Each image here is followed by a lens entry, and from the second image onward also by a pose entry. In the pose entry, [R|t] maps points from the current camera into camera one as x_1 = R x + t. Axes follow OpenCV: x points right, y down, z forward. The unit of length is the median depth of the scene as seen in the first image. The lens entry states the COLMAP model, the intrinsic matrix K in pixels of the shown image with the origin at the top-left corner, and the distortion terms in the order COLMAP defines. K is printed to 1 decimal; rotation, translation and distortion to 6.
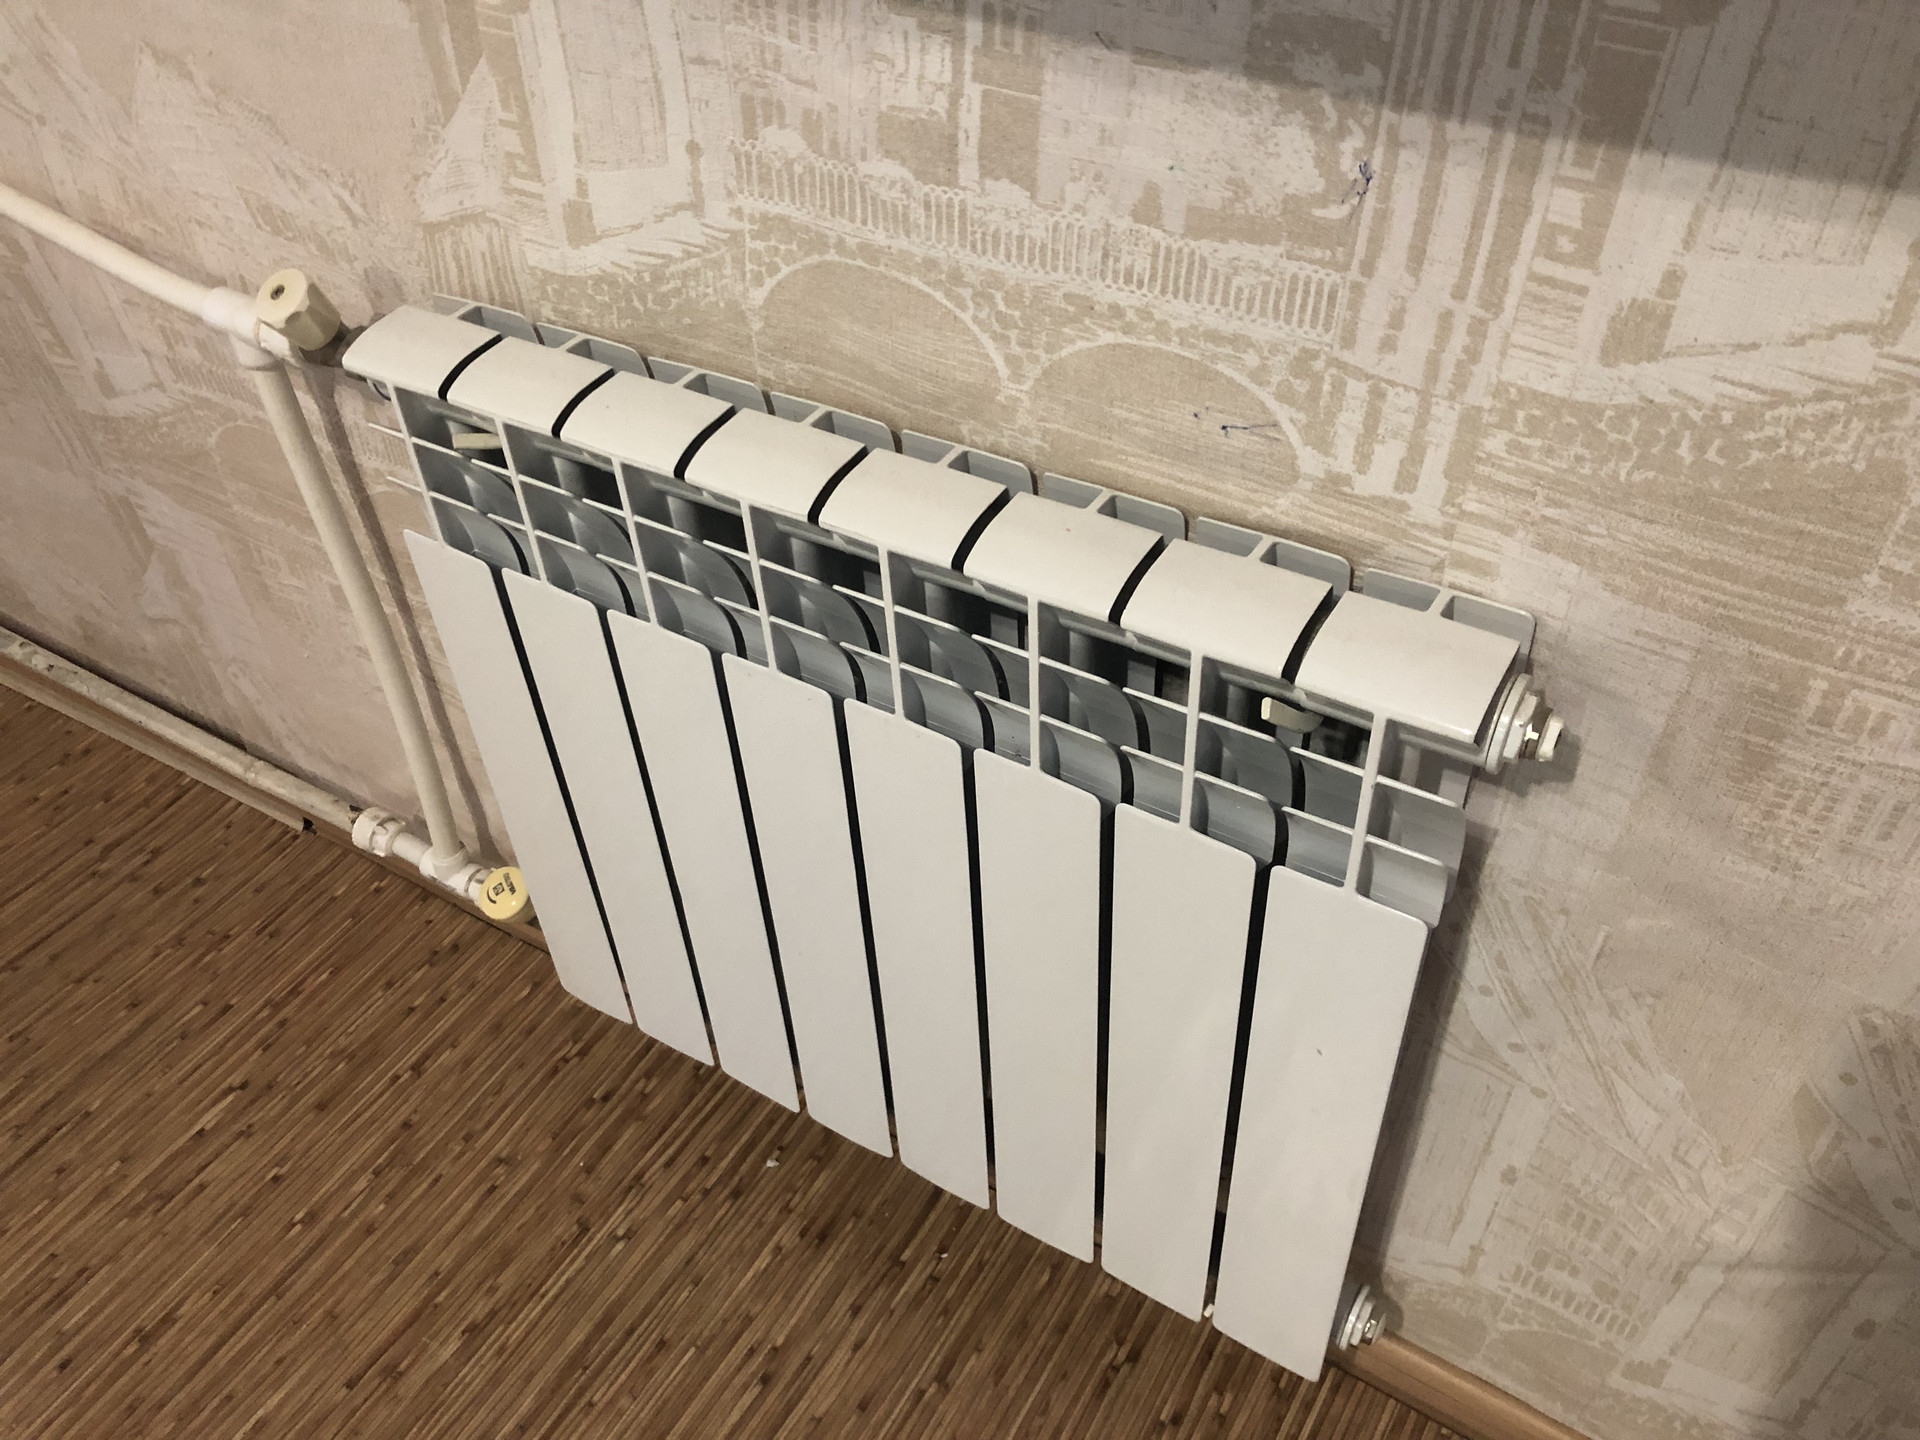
lens RADIAL K [[1585.8, 0, 947.3], [0, 1585.8, 719.8], [0, 0, 1]] dist [0.005901, 0.000453]
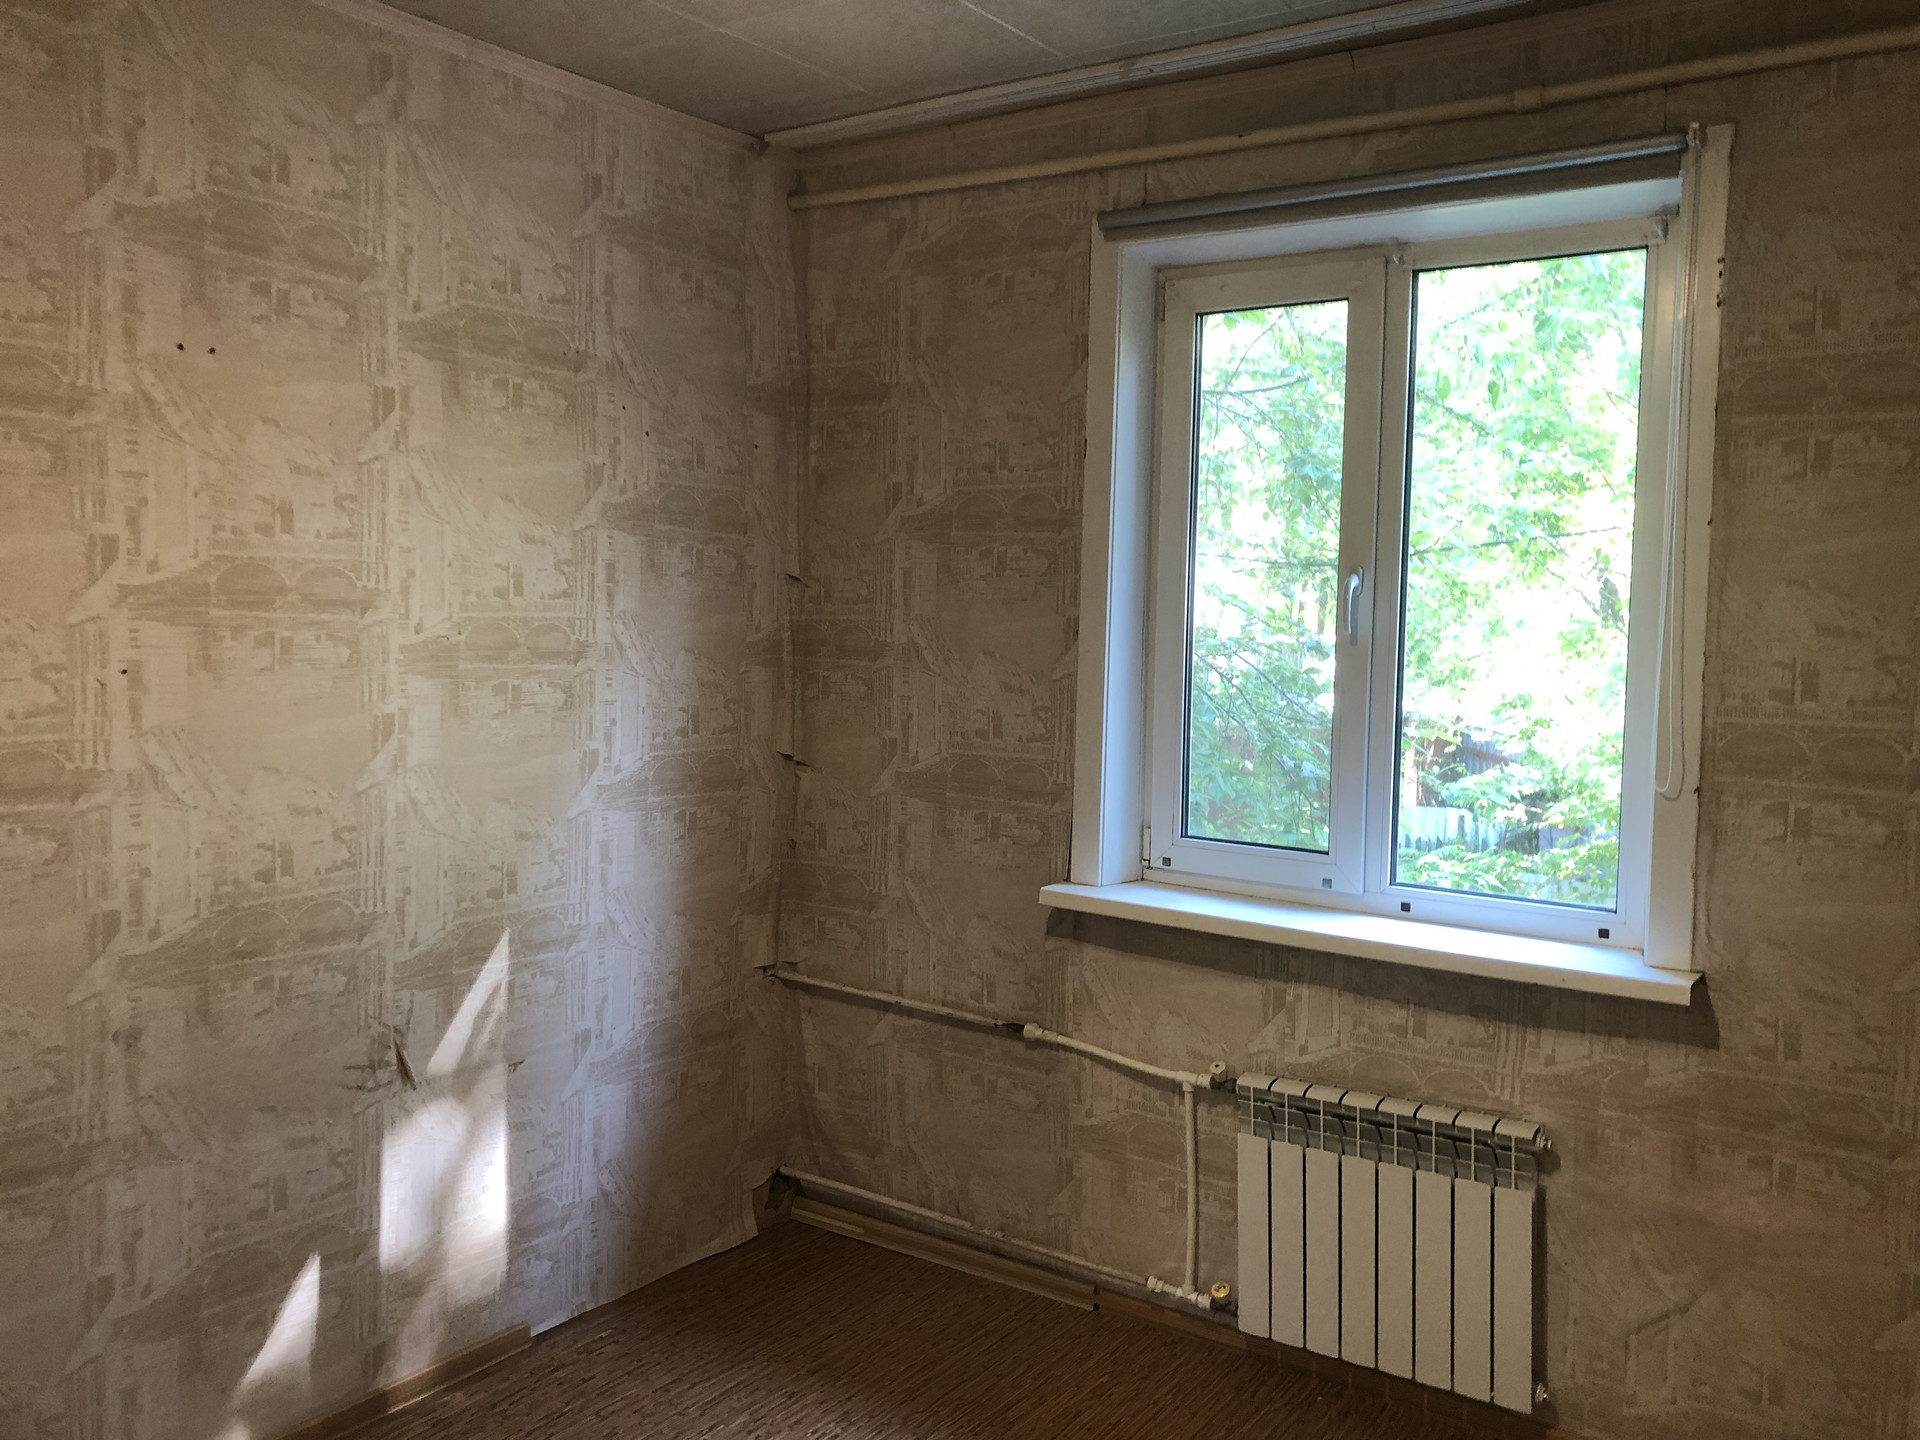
lens RADIAL K [[1585.8, 0, 965.1], [0, 1585.8, 713.1], [0, 0, 1]] dist [0.005901, 0.000453]
pose [[0.997095, 0.031577, -0.069309, -1.025434], [-0.067103, 0.794683, -0.603305, 1.864229], [0.036028, 0.606203, 0.794493, -3.448675]]
